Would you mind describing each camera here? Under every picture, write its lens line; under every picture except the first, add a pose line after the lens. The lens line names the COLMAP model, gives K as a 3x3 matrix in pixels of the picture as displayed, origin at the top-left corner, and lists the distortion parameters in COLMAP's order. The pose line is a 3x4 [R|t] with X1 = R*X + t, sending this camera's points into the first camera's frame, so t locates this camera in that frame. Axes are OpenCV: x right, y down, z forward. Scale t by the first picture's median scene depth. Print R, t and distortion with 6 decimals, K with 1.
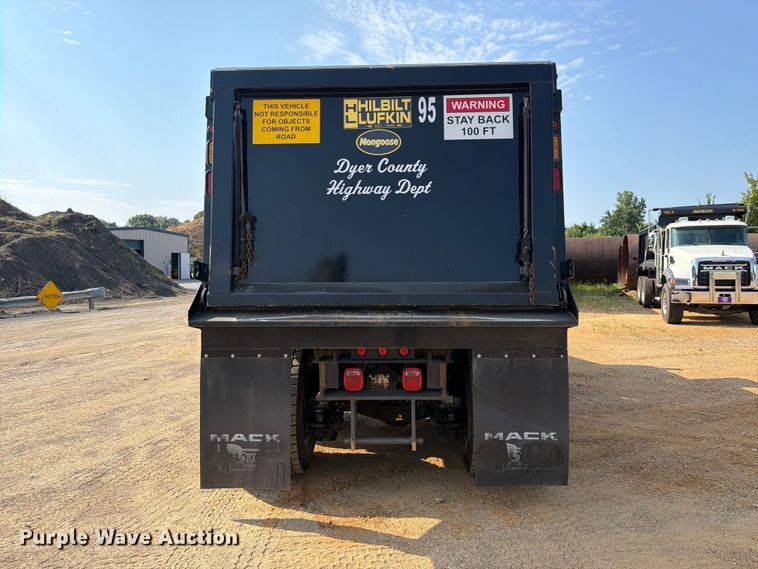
lens RADIAL K [[534.1, 0, 381.9], [0, 534.1, 272.4], [0, 0, 1]] dist [0.109552, -0.195399]
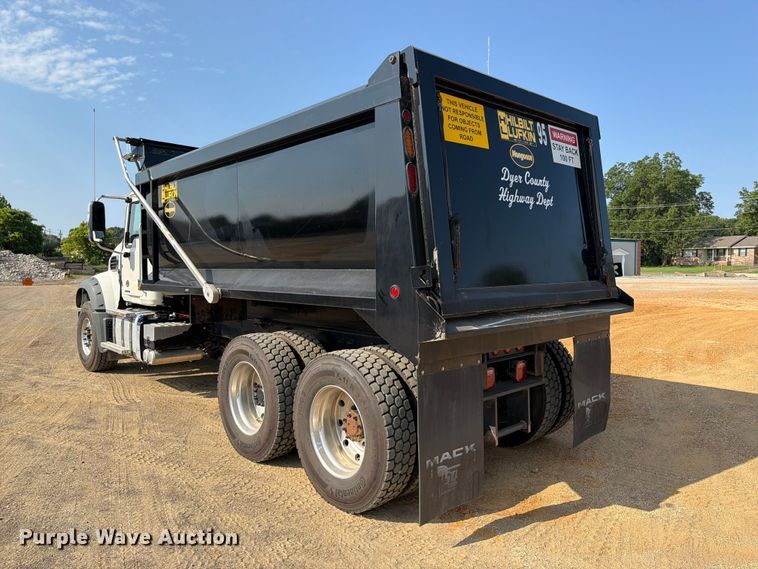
lens RADIAL K [[537.0, 0, 379.5], [0, 537.0, 272.6], [0, 0, 1]] dist [0.029168, -0.042641]
pose [[0.715737, -0.013158, 0.698246, -0.985256], [0.017197, 0.999851, 0.001214, -0.011214], [-0.698158, 0.011138, 0.715857, 0.420294]]
